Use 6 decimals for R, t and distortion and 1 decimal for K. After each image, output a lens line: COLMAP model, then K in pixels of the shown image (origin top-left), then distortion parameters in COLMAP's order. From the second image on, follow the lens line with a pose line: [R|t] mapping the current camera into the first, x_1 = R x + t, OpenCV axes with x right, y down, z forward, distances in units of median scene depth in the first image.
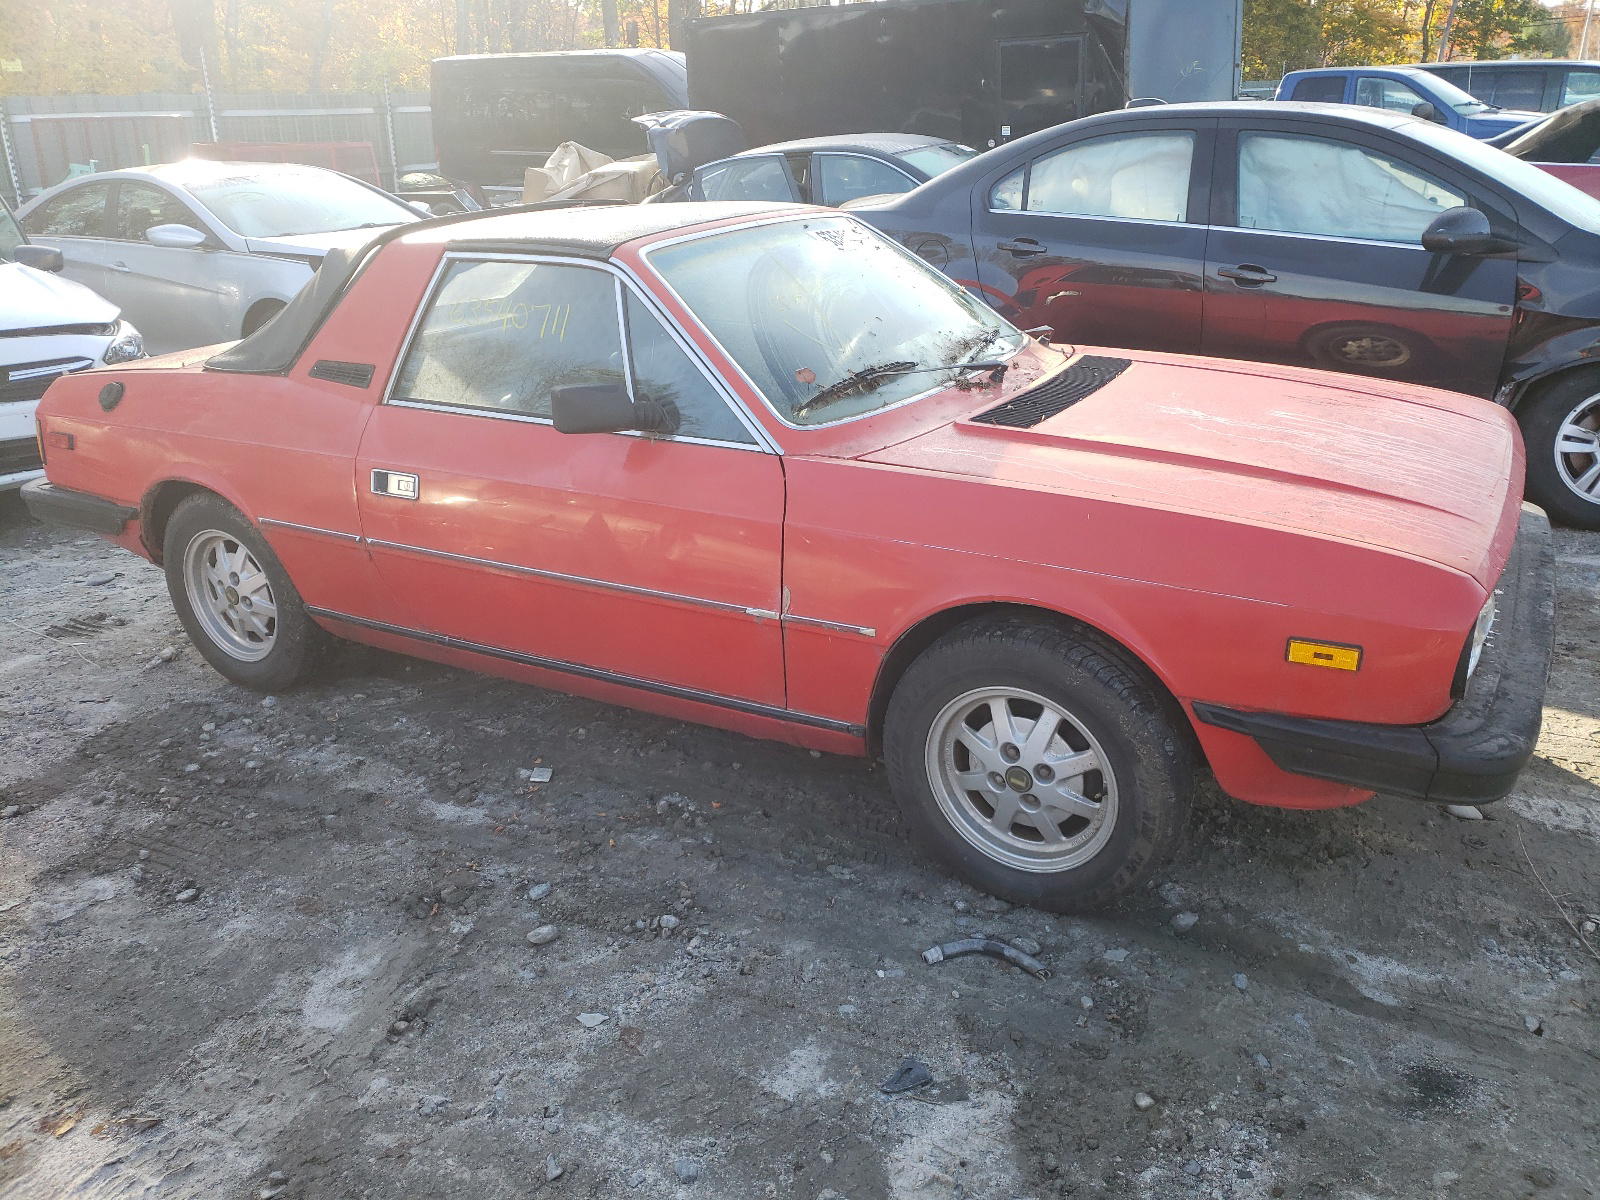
lens RADIAL K [[1239.7, 0, 805.0], [0, 1239.7, 600.1], [0, 0, 1]] dist [0.014494, 0.004804]
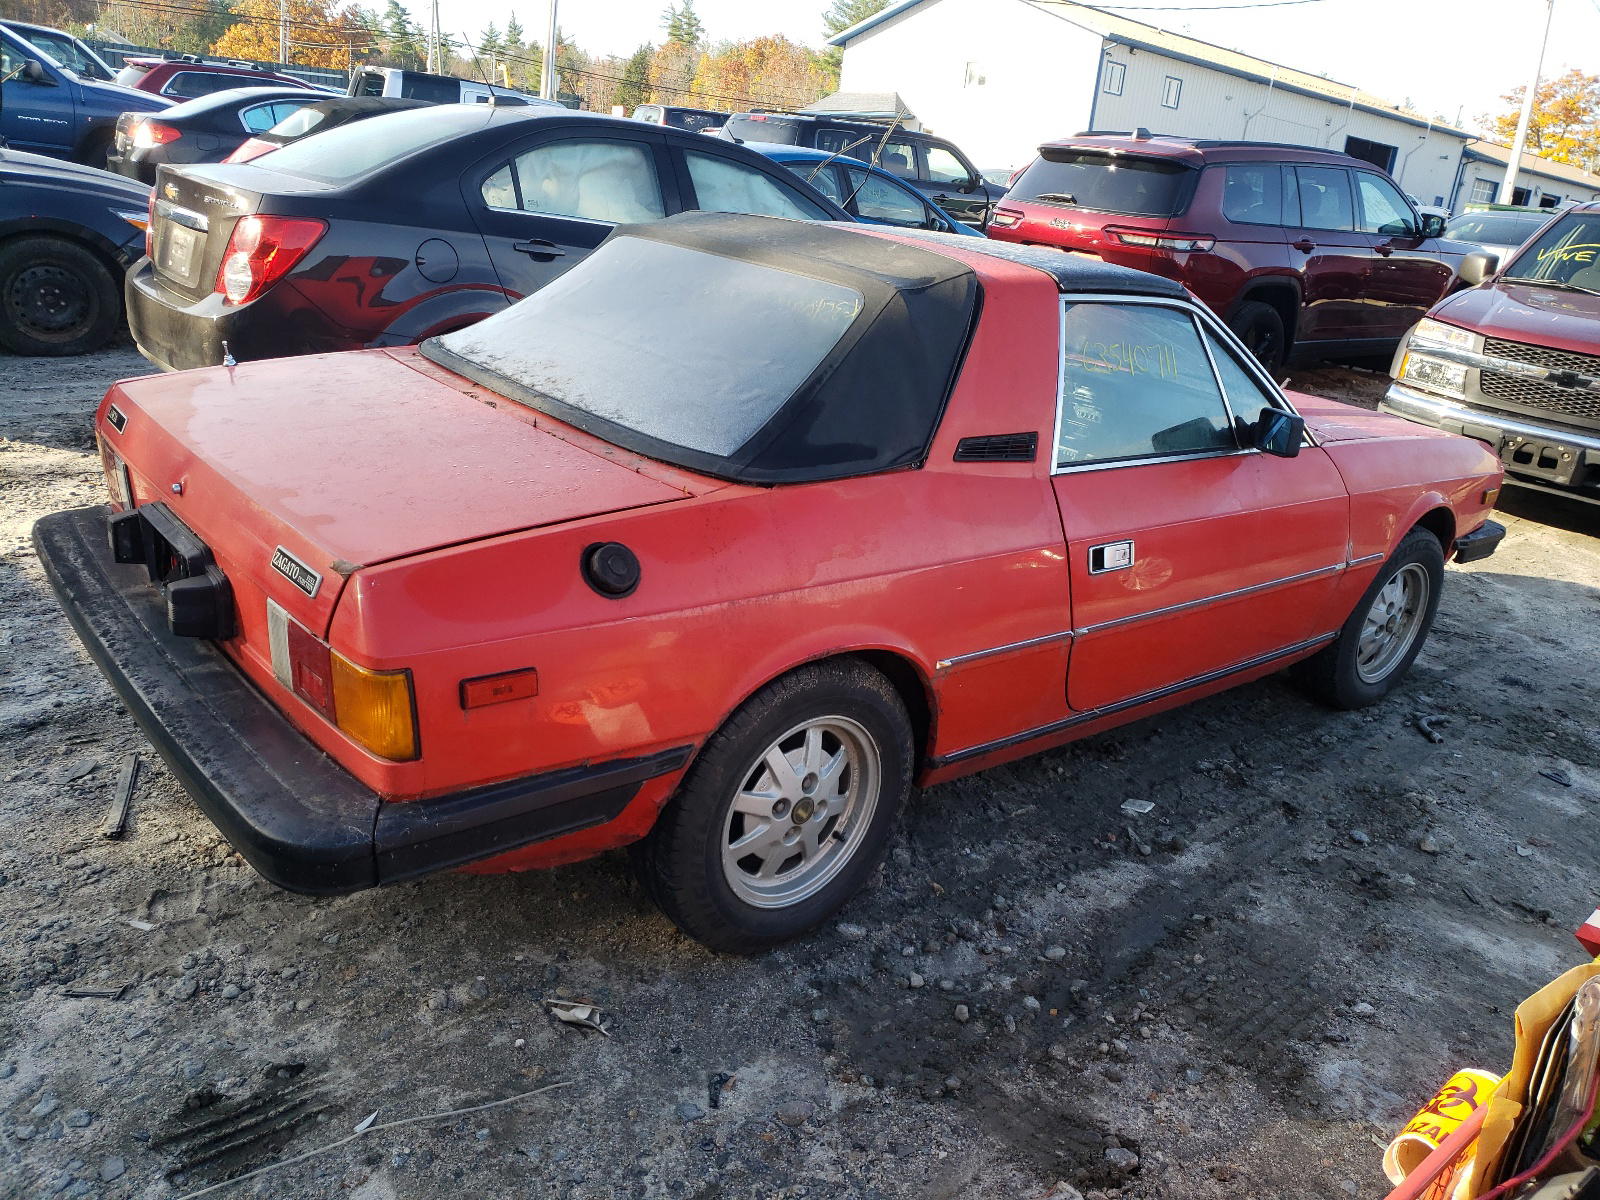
lens RADIAL K [[1239.7, 0, 802.1], [0, 1239.7, 603.1], [0, 0, 1]] dist [0.014494, 0.004804]
pose [[0.350083, -0.259555, 0.900041, -1.223056], [0.228590, 0.955467, 0.186626, -0.279298], [-0.908399, 0.140406, 0.393824, 0.853266]]
